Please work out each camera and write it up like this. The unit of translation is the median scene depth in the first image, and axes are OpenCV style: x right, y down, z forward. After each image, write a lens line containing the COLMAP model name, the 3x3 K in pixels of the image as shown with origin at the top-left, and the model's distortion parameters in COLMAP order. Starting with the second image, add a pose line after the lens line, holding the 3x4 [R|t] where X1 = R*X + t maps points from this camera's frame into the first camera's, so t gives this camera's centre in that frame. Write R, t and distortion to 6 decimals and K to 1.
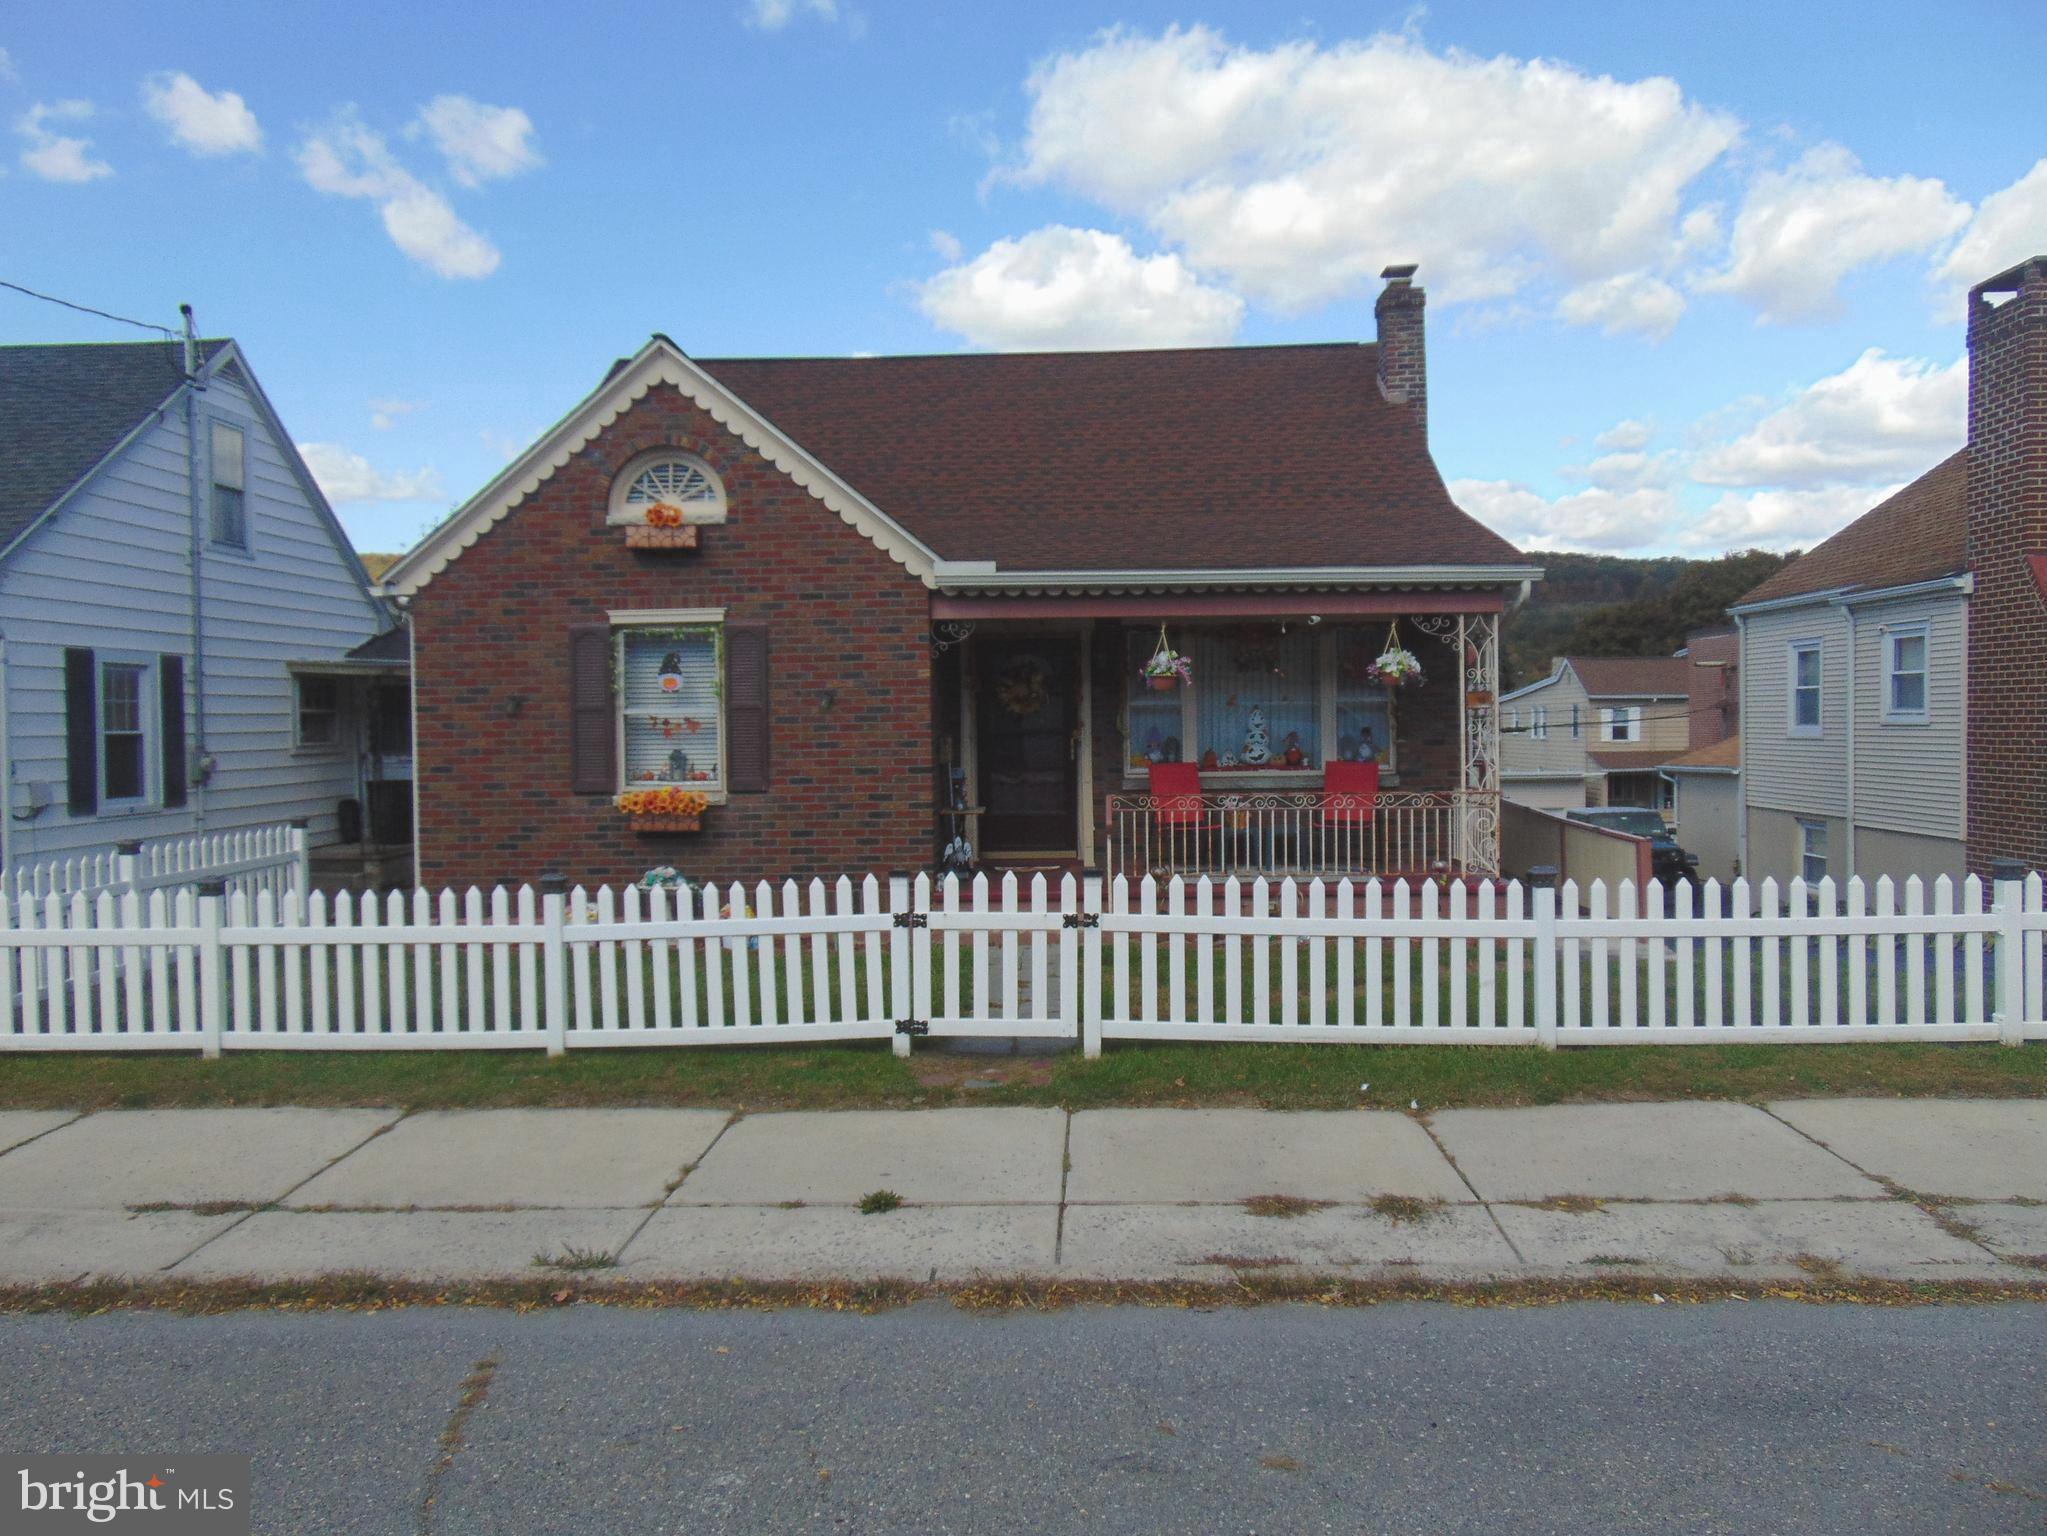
lens RADIAL K [[1521.6, 0, 1025.7], [0, 1521.6, 763.8], [0, 0, 1]] dist [-0.005091, 0.025015]
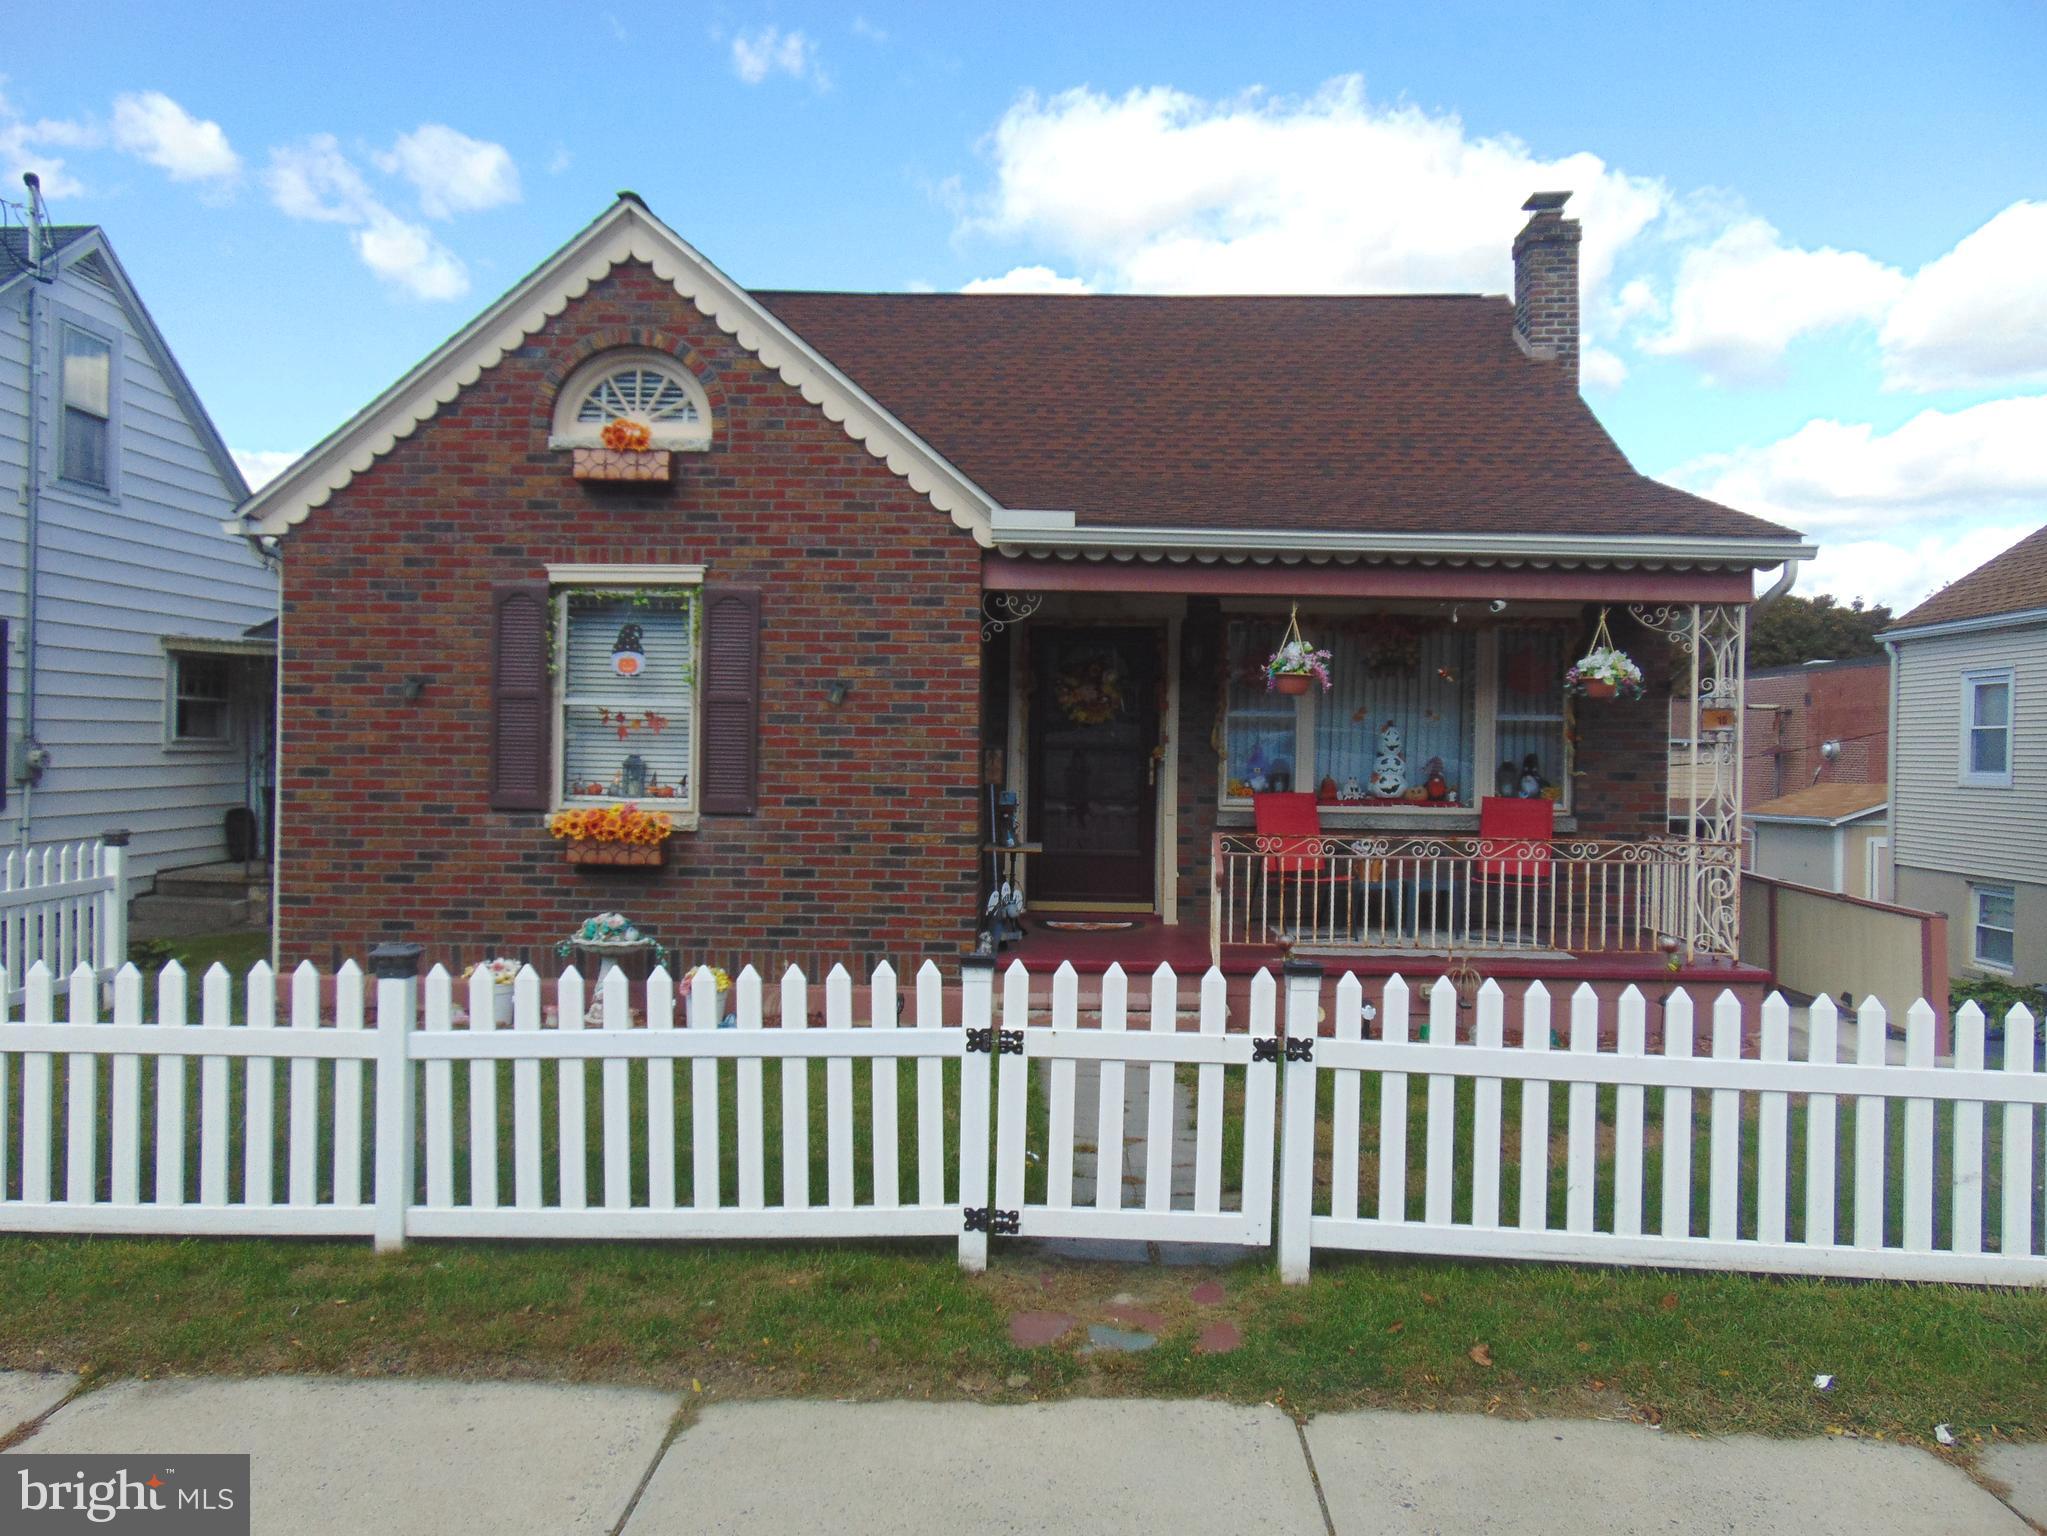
lens RADIAL K [[1521.6, 0, 1024.9], [0, 1521.6, 766.8], [0, 0, 1]] dist [-0.005091, 0.025015]
pose [[0.999490, 0.029930, 0.011118, -0.047040], [-0.029731, 0.999402, -0.017659, 0.004074], [-0.011640, 0.017320, 0.999782, 0.257983]]
